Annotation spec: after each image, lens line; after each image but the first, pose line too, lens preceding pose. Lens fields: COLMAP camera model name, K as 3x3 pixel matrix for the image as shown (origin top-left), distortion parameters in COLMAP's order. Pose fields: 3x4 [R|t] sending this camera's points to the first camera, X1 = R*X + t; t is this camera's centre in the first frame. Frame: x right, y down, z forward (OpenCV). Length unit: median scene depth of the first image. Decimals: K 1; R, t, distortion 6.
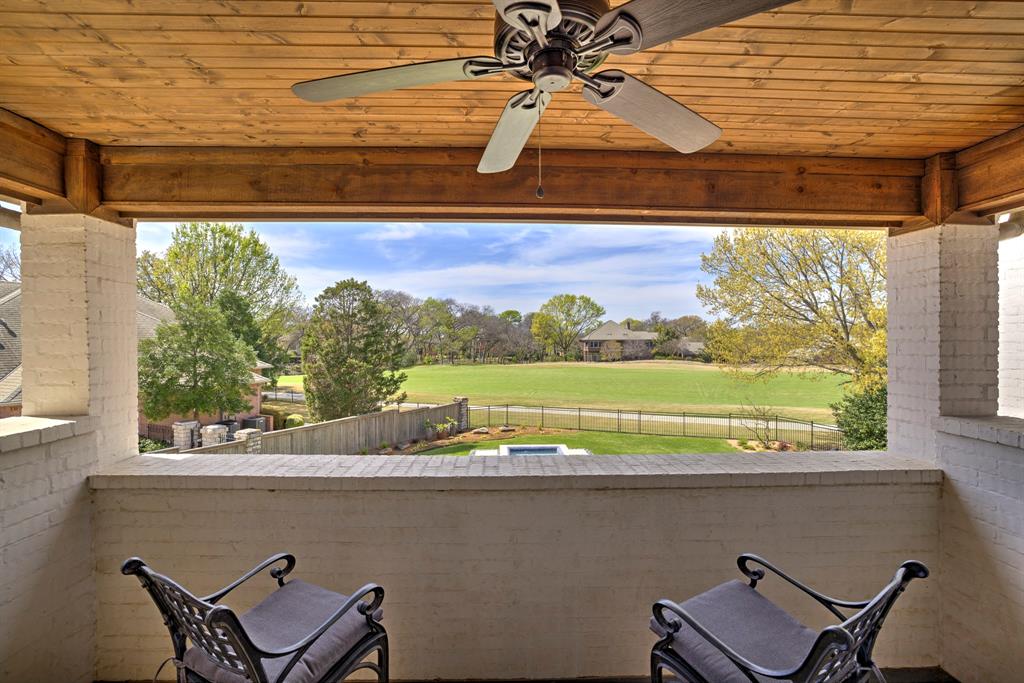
lens RADIAL K [[438.6, 0, 512.0], [0, 438.6, 341.5], [0, 0, 1]] dist [-0.022004, 0.000050]
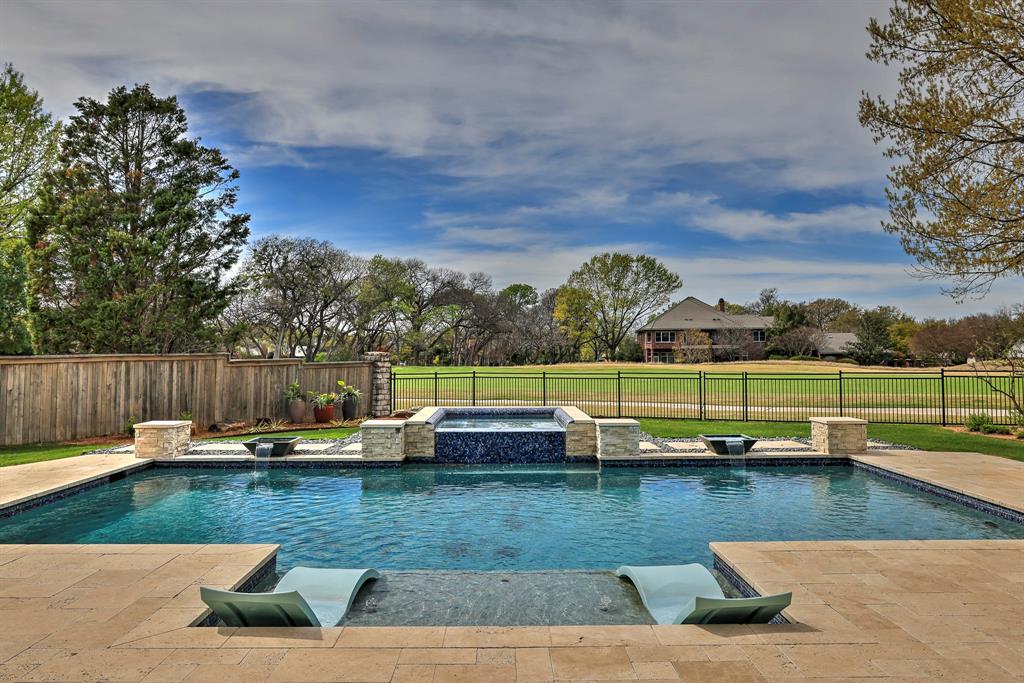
lens RADIAL K [[723.0, 0, 504.2], [0, 723.0, 316.4], [0, 0, 1]] dist [-0.009791, 0.001261]
pose [[0.999415, -0.004758, -0.033879, 0.046189], [0.002992, 0.998645, -0.051963, 0.111547], [0.034080, 0.051831, 0.998074, 0.164479]]
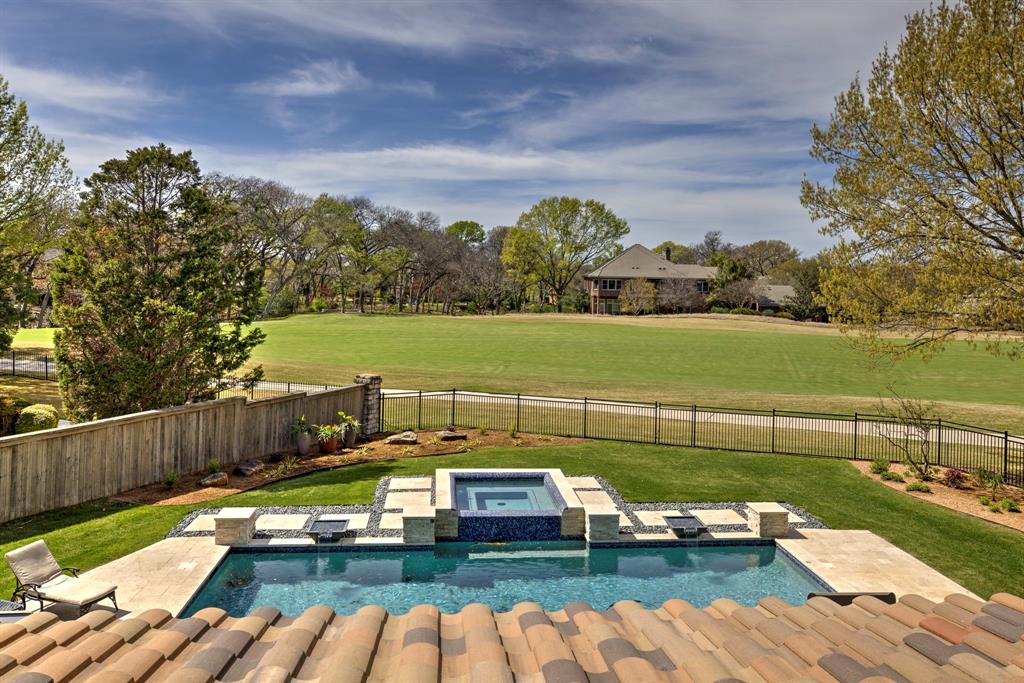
lens RADIAL K [[749.4, 0, 518.6], [0, 749.4, 276.4], [0, 0, 1]] dist [0.012159, 0.002654]
pose [[0.997423, 0.025336, 0.067129, 0.002556], [-0.025267, 0.999679, -0.001883, 0.002673], [-0.067155, 0.000182, 0.997743, 0.056998]]
